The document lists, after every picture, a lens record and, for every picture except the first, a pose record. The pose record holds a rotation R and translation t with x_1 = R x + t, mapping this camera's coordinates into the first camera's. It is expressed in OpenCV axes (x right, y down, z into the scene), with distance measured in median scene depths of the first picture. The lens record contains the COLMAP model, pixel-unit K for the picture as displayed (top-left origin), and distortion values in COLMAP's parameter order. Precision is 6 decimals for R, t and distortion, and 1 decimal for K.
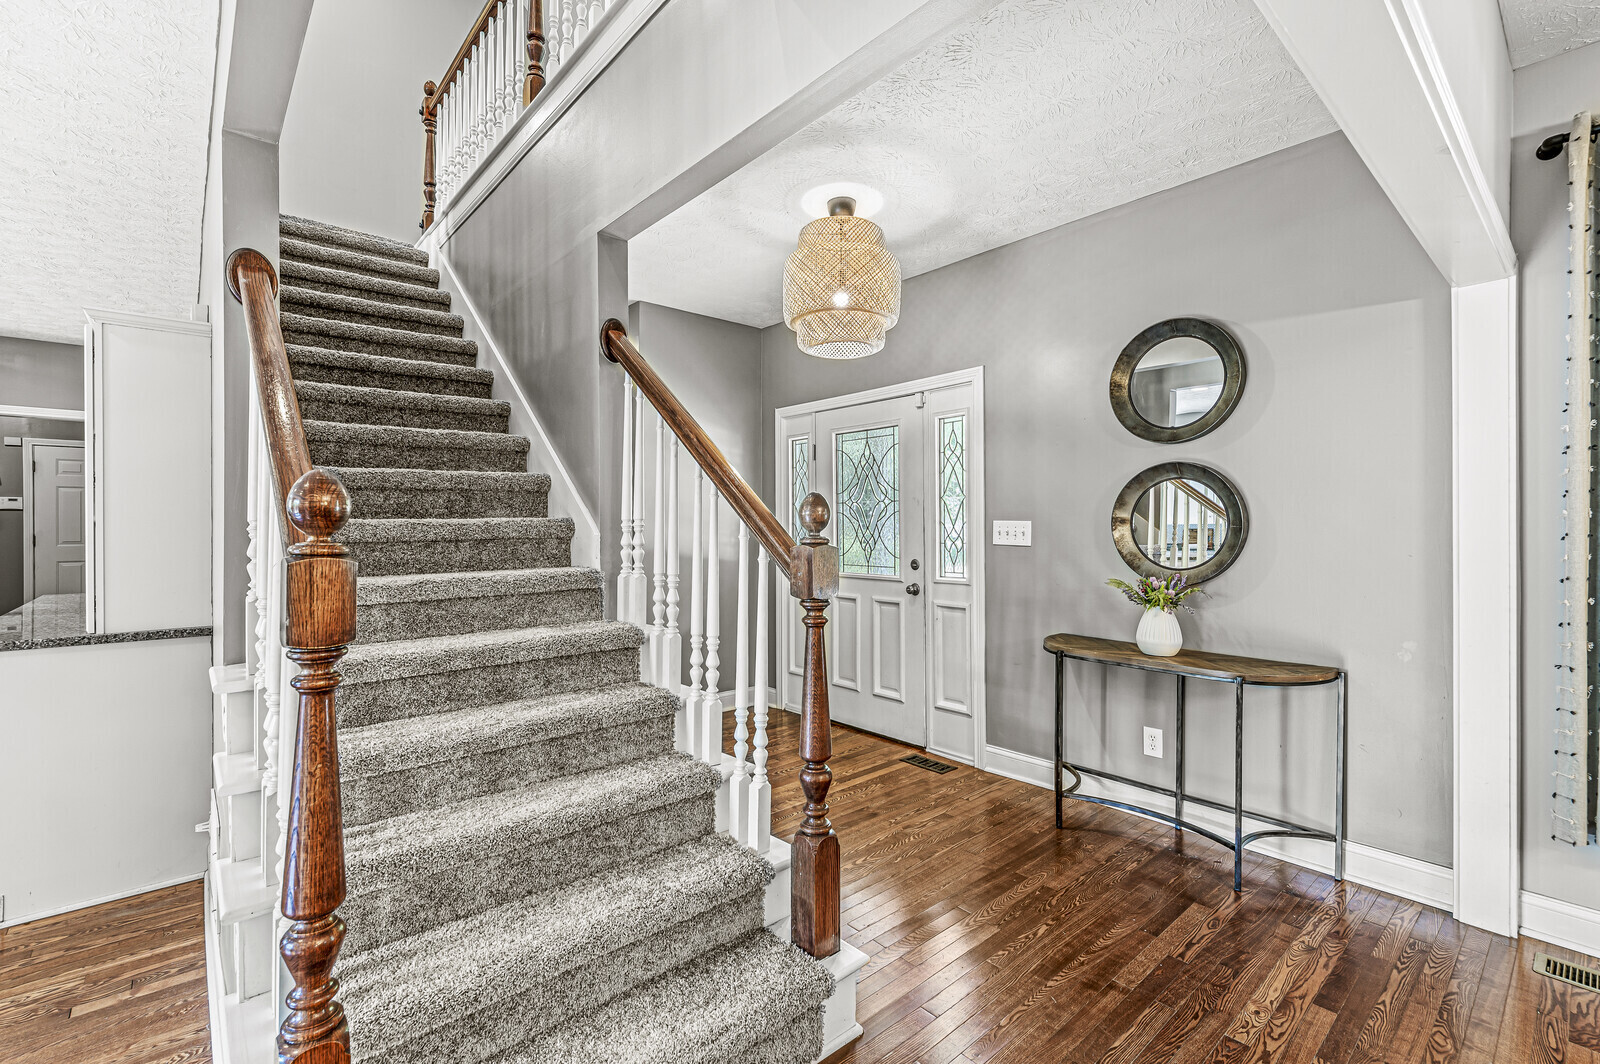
lens RADIAL K [[703.4, 0, 801.9], [0, 703.4, 527.9], [0, 0, 1]] dist [0.001038, 0.000266]
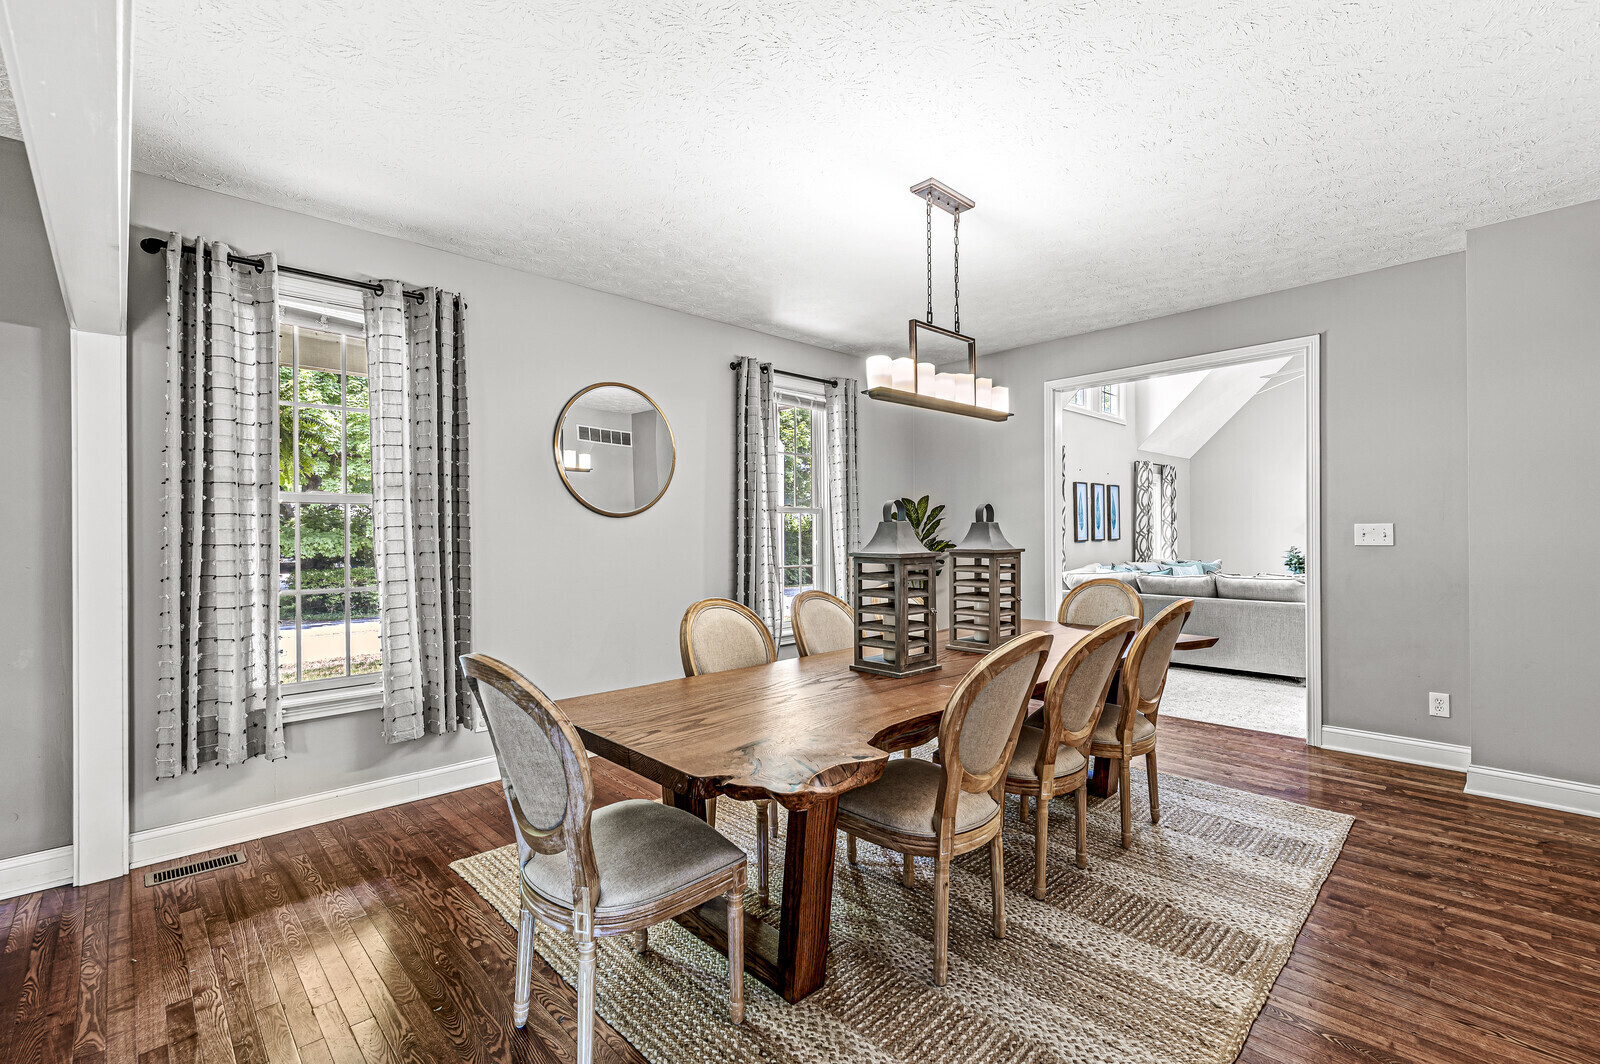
lens RADIAL K [[703.4, 0, 802.6], [0, 703.4, 533.9], [0, 0, 1]] dist [0.001038, 0.000266]
pose [[-0.048586, 0.001799, 0.998817, -0.276297], [0.008055, 0.999967, -0.001409, -0.000176], [-0.998787, 0.007977, -0.048599, -0.122254]]
